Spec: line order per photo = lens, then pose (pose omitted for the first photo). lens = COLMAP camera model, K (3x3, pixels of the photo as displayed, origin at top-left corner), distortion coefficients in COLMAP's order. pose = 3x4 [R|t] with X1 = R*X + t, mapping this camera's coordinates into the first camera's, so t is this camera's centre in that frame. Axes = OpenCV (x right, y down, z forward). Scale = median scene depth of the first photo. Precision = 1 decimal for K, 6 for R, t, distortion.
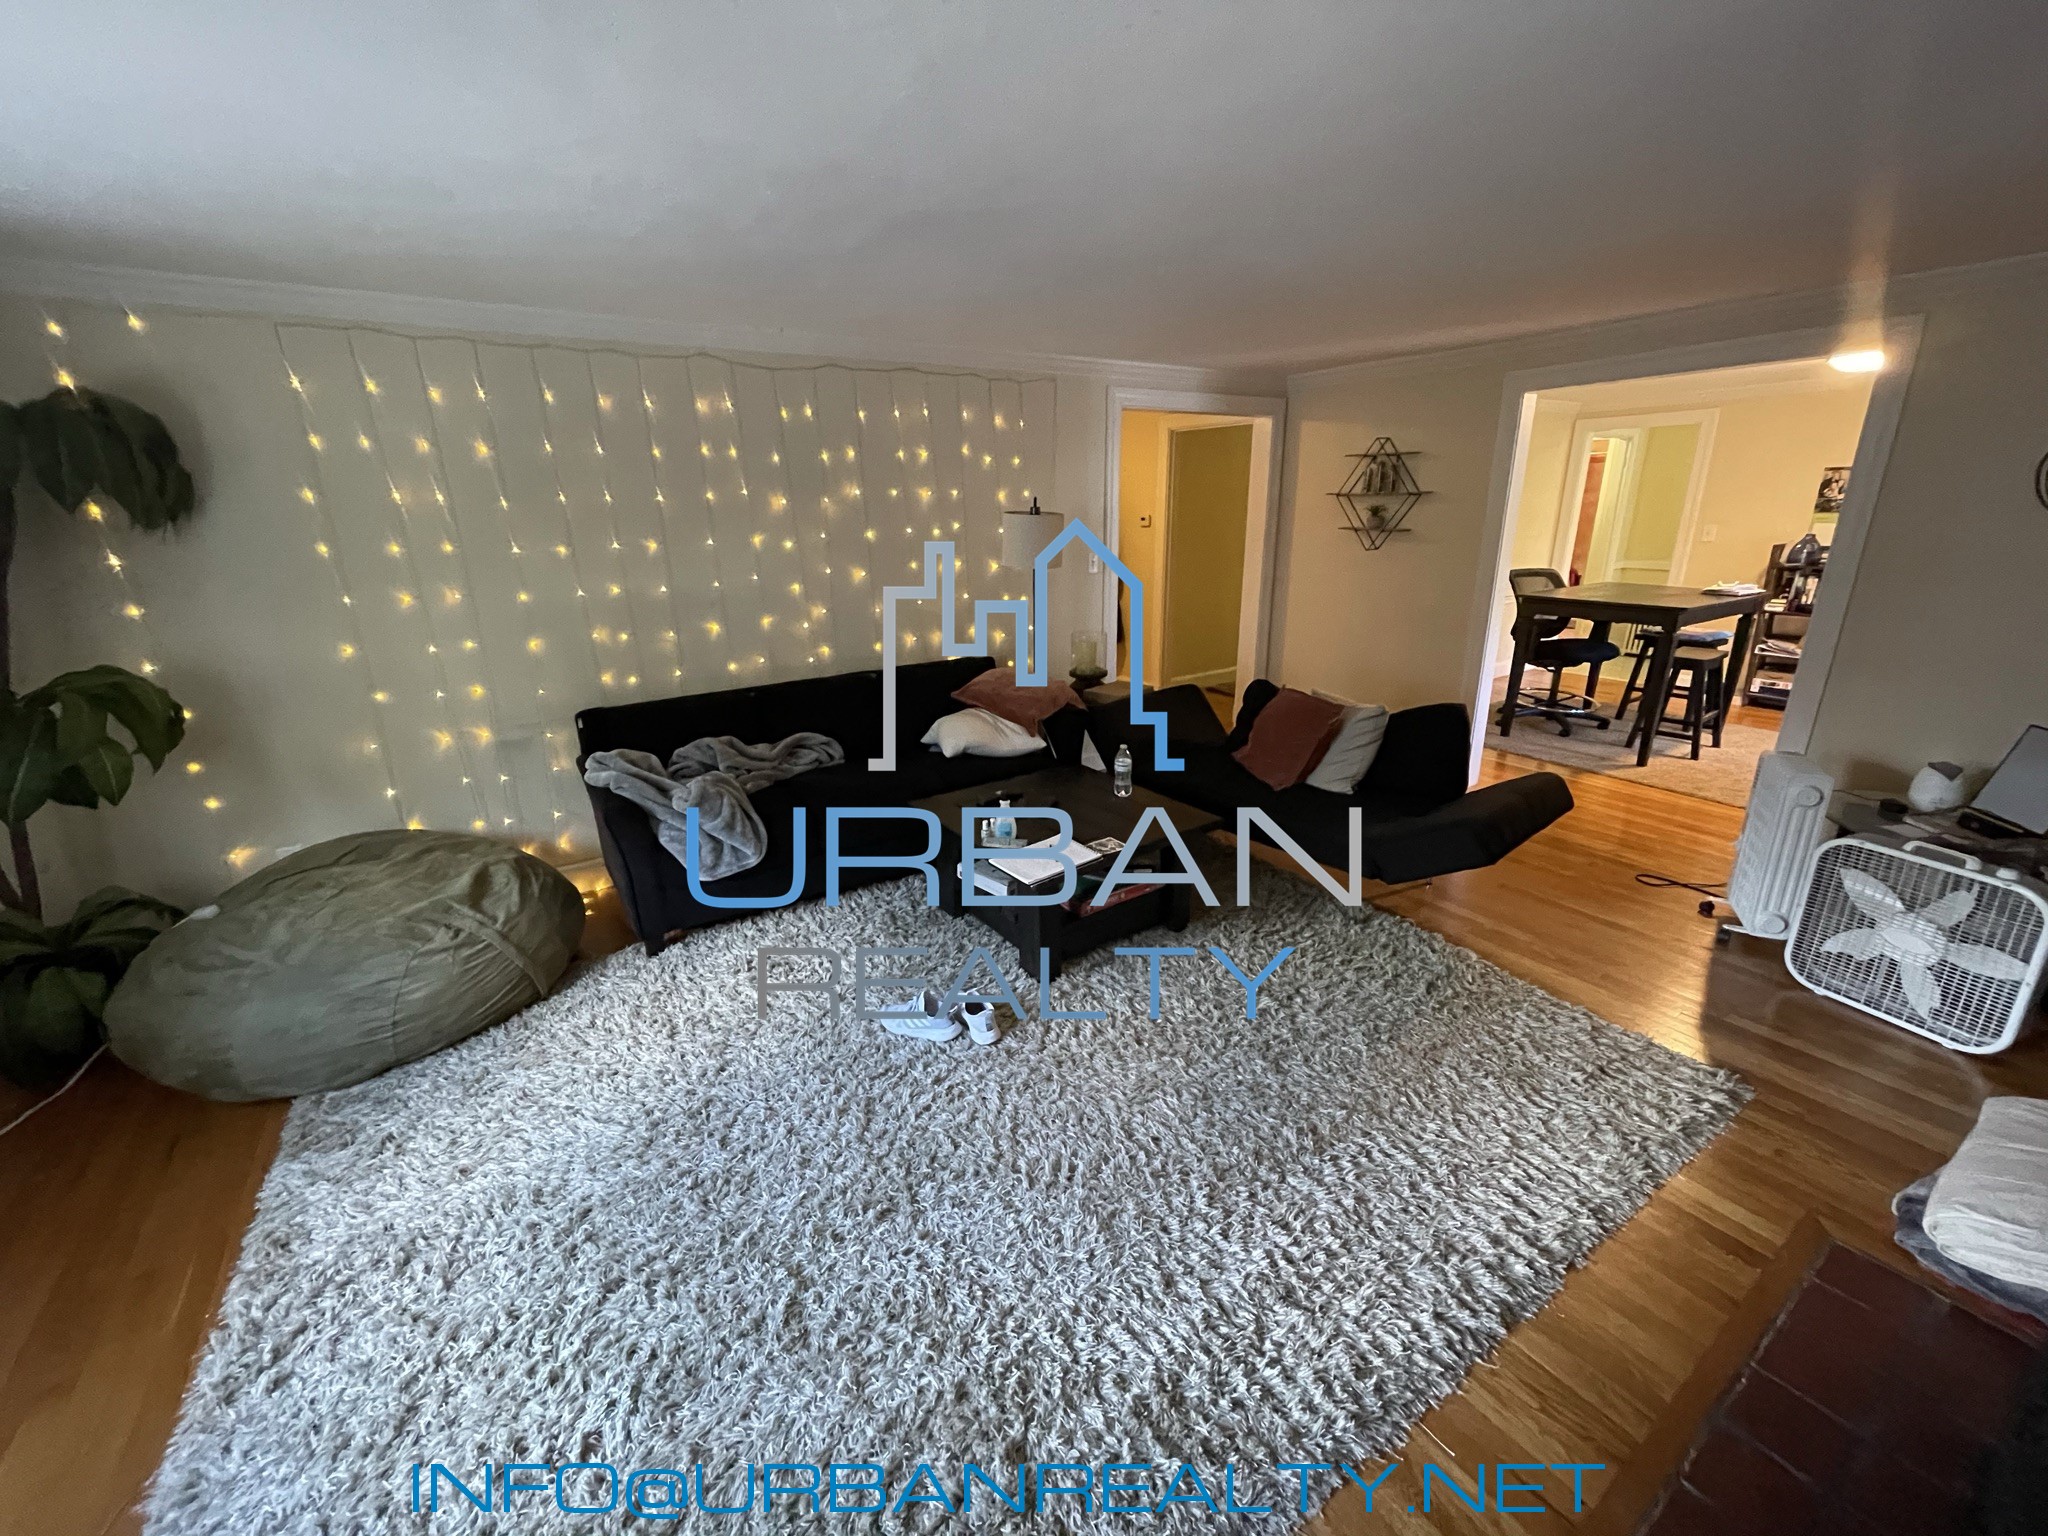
lens RADIAL K [[836.9, 0, 1024.0], [0, 836.9, 768.0], [0, 0, 1]] dist [0.000191, 0.000022]
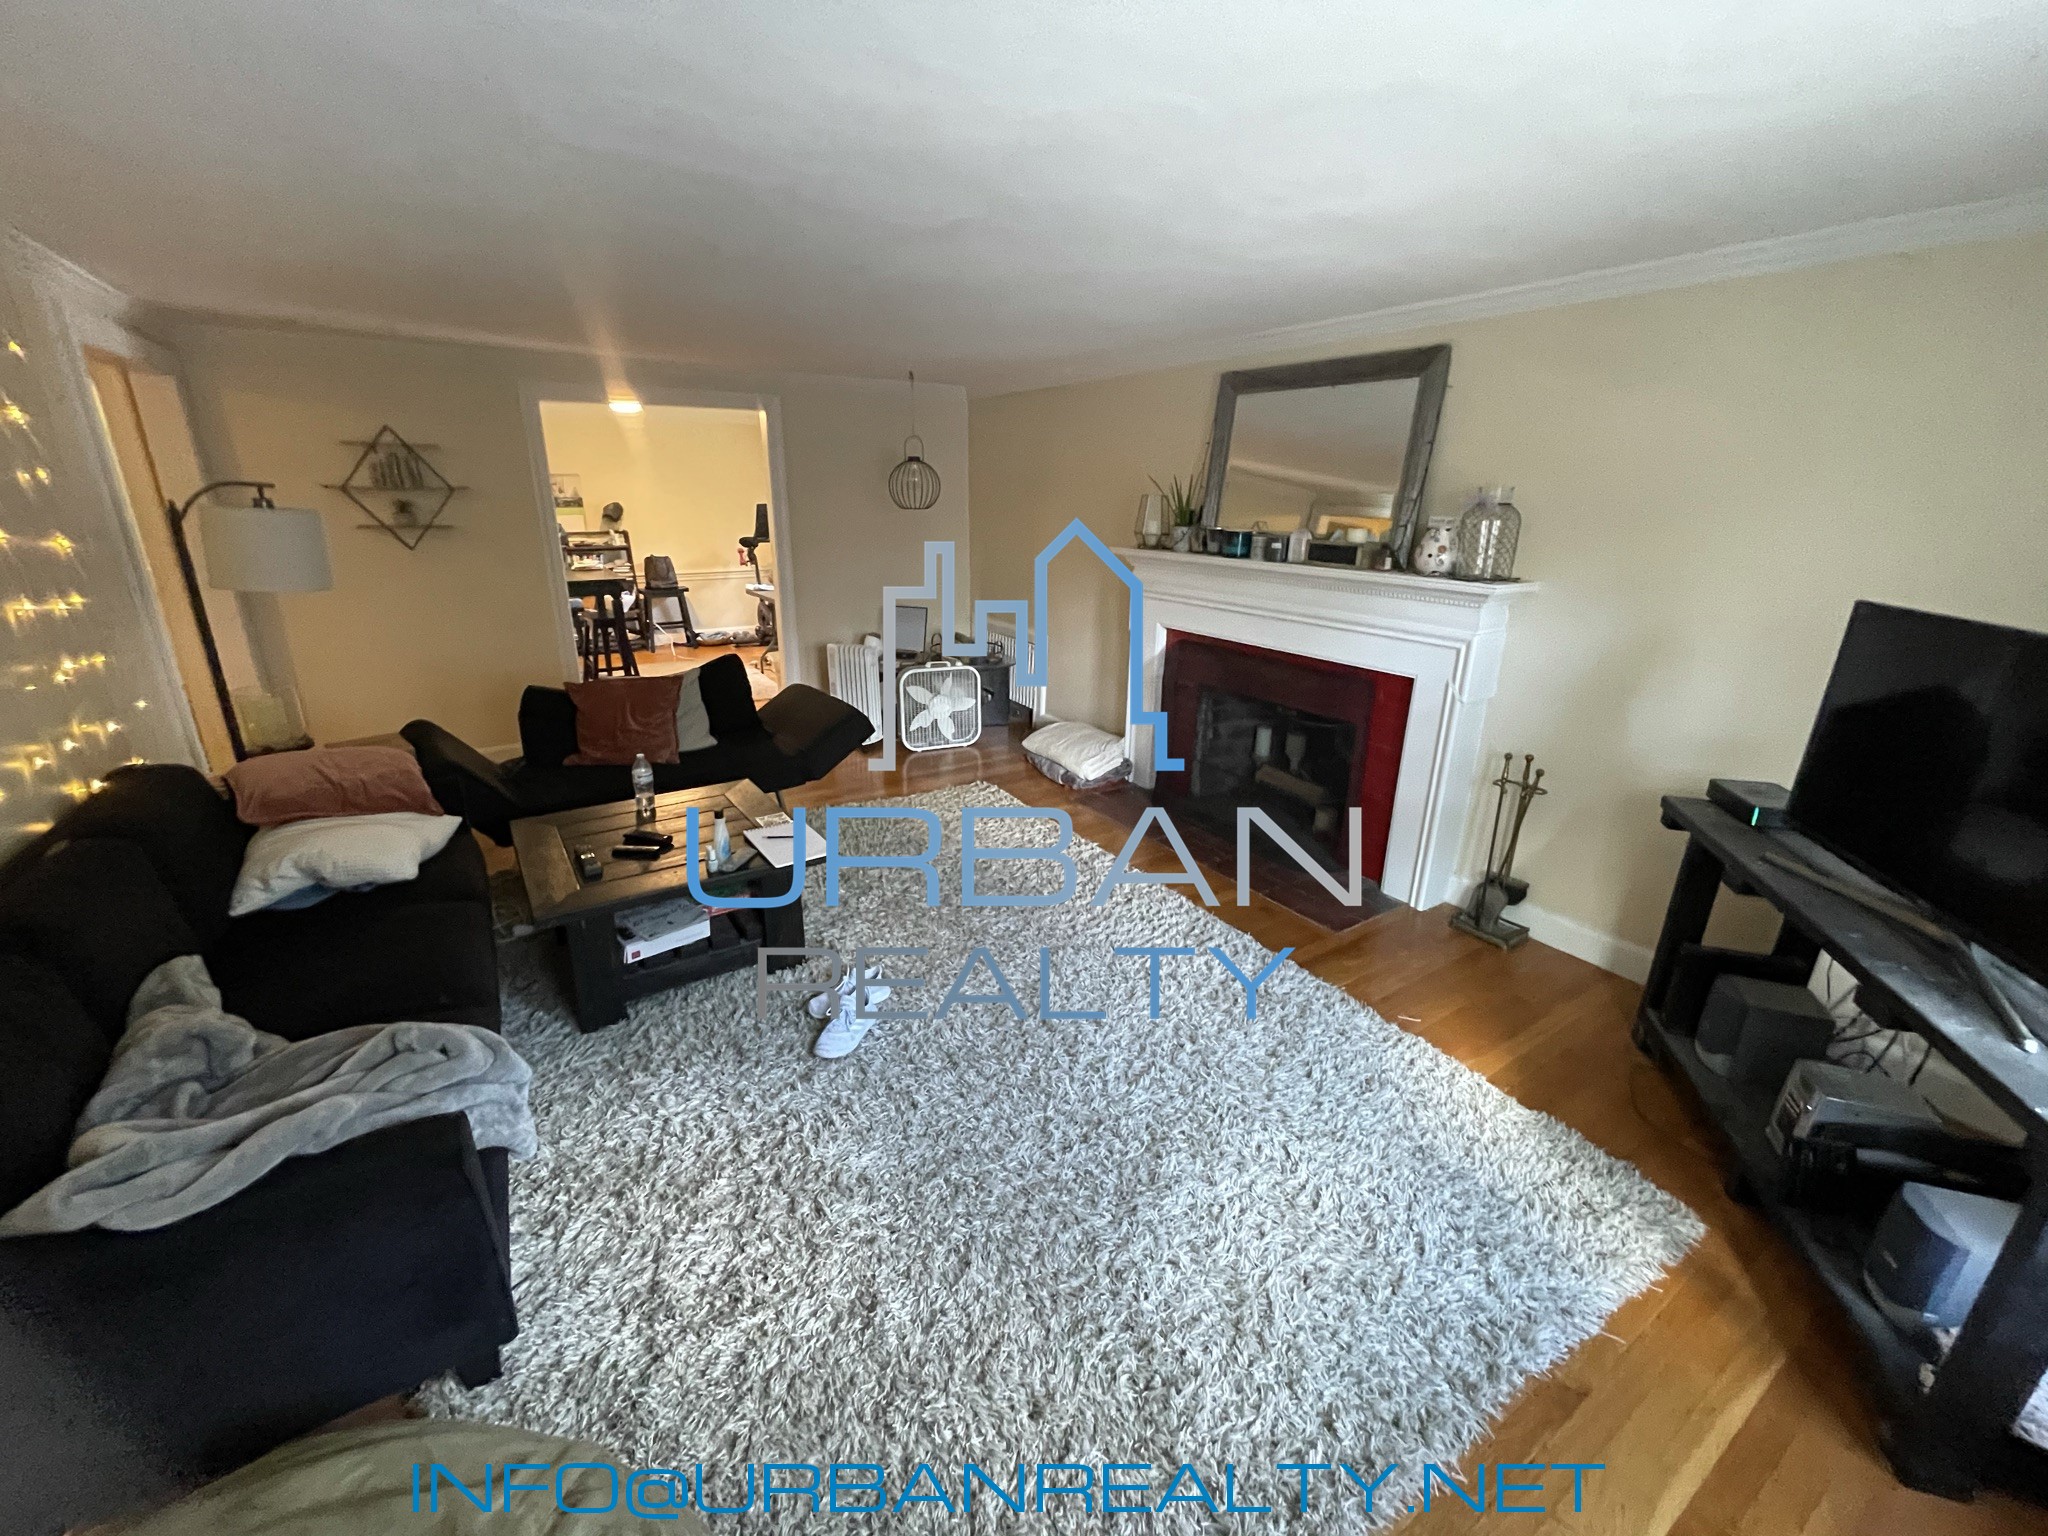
lens RADIAL K [[836.9, 0, 1024.0], [0, 836.9, 768.0], [0, 0, 1]] dist [0.000191, 0.000022]
pose [[-0.015539, -0.302183, 0.953123, -0.635459], [0.301335, 0.907504, 0.292632, -0.133245], [-0.953392, 0.291757, 0.076956, 0.438714]]
